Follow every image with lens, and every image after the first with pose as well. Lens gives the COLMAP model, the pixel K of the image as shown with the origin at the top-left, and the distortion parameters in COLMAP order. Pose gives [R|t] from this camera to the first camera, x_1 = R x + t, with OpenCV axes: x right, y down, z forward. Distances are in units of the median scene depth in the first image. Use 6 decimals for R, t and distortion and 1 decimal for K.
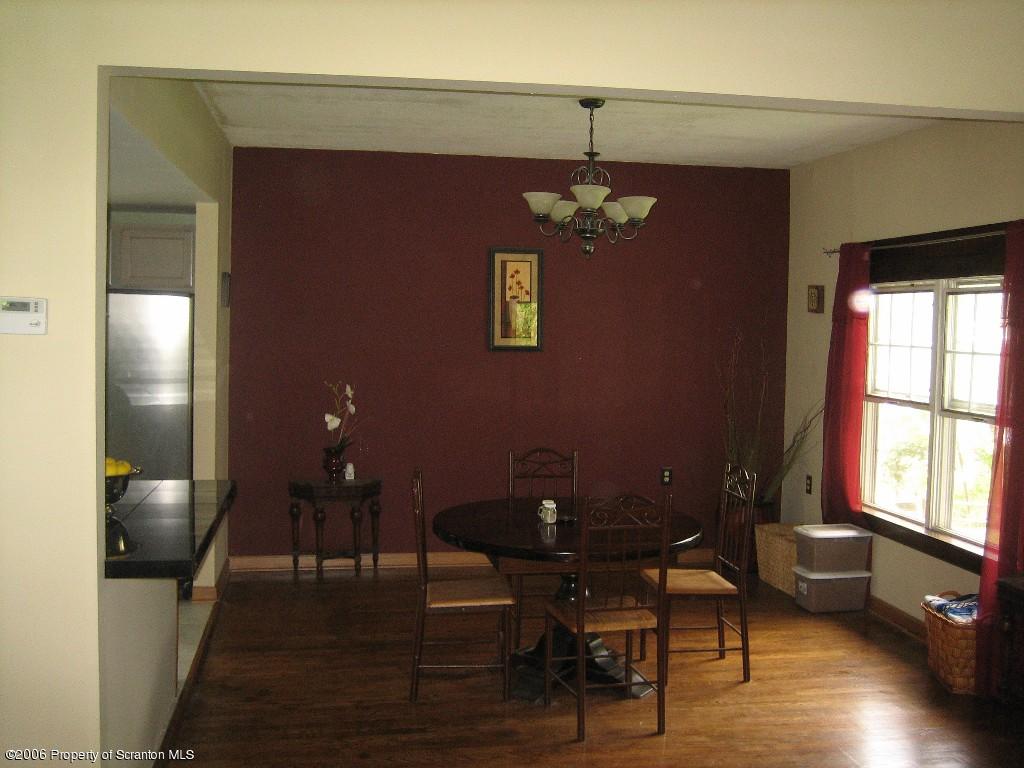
lens RADIAL K [[1085.1, 0, 510.8], [0, 1085.1, 379.8], [0, 0, 1]] dist [-0.077139, 0.000000]
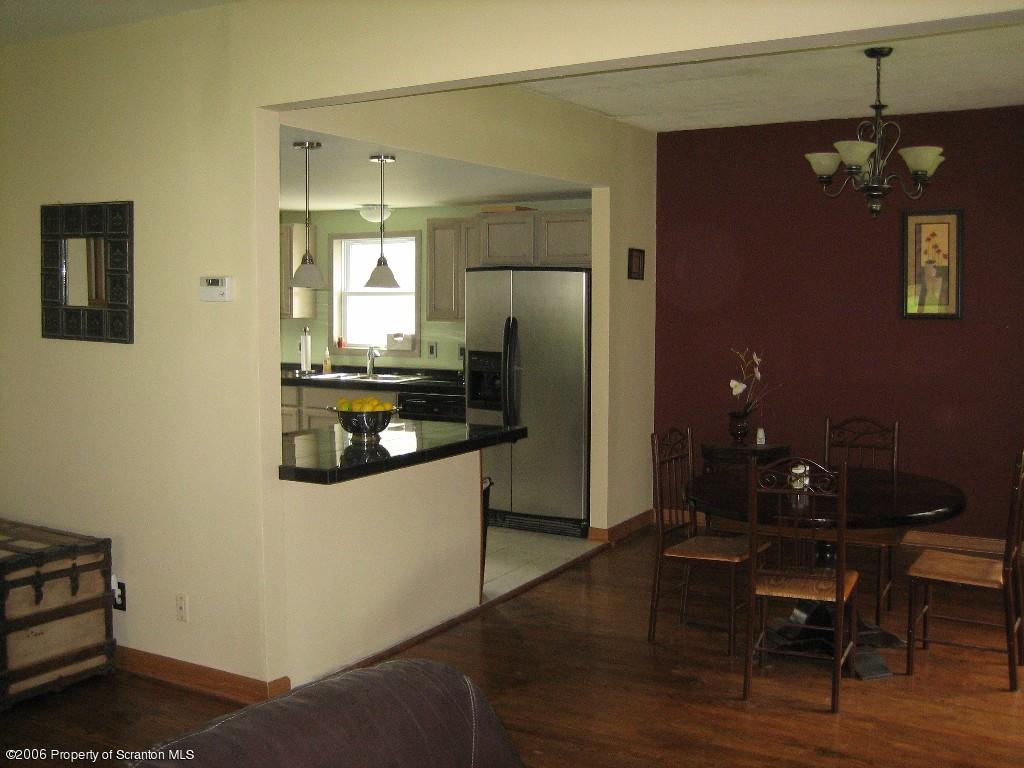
lens RADIAL K [[1085.1, 0, 509.1], [0, 1085.1, 382.2], [0, 0, 1]] dist [-0.077139, 0.000000]
pose [[0.772615, 0.030000, -0.634165, 0.324541], [-0.016209, 0.999489, 0.027535, 0.008638], [0.634667, -0.010995, 0.772707, 0.053421]]
